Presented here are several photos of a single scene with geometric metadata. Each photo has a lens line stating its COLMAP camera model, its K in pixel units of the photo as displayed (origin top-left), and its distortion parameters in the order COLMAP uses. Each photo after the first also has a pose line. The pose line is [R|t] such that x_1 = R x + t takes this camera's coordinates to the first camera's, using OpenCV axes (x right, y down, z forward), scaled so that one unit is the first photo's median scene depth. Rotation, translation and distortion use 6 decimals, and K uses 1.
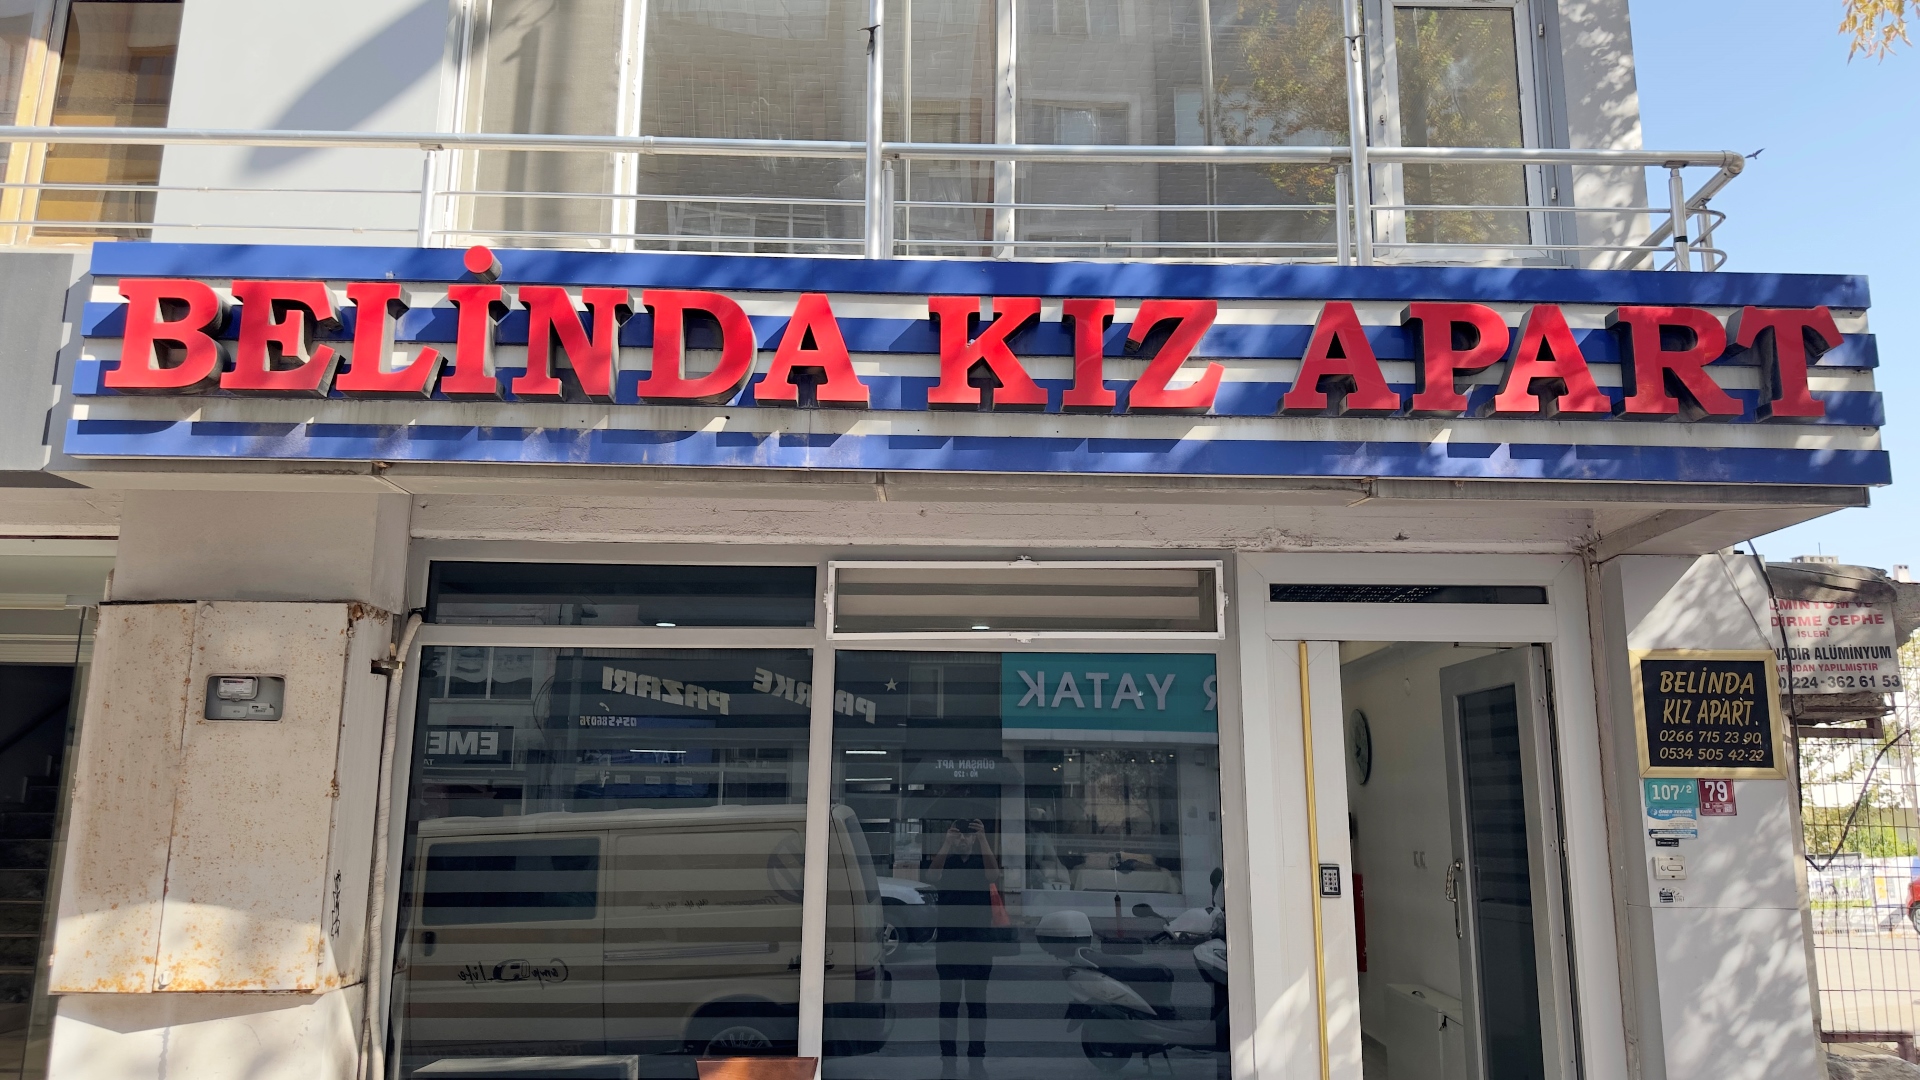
lens RADIAL K [[1352.0, 0, 965.0], [0, 1352.0, 542.6], [0, 0, 1]] dist [0.059095, -0.068136]
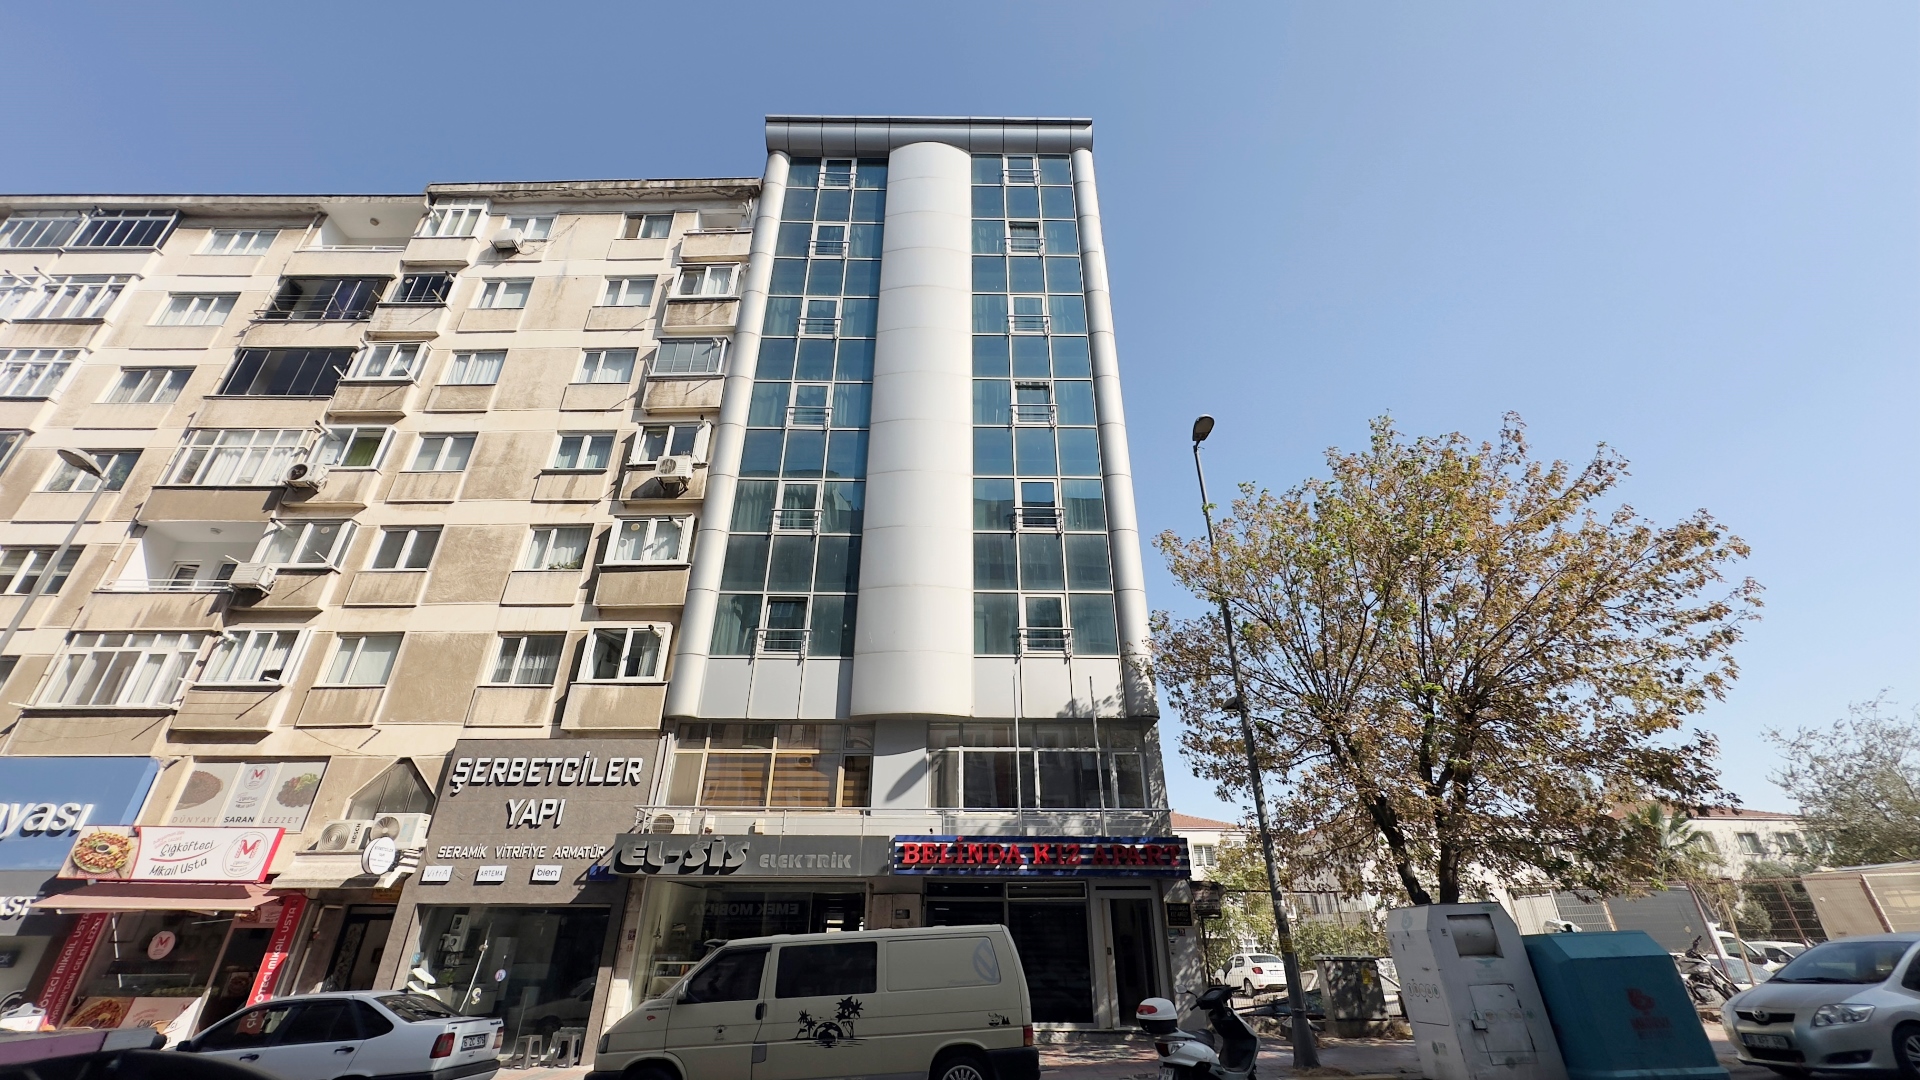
lens RADIAL K [[766.5, 0, 960.8], [0, 766.5, 530.1], [0, 0, 1]] dist [0.000532, 0.000976]
pose [[0.999961, -0.008808, -0.000359, -0.307478], [0.008311, 0.955564, -0.294668, -0.471823], [0.002938, 0.294654, 0.955600, -2.484175]]
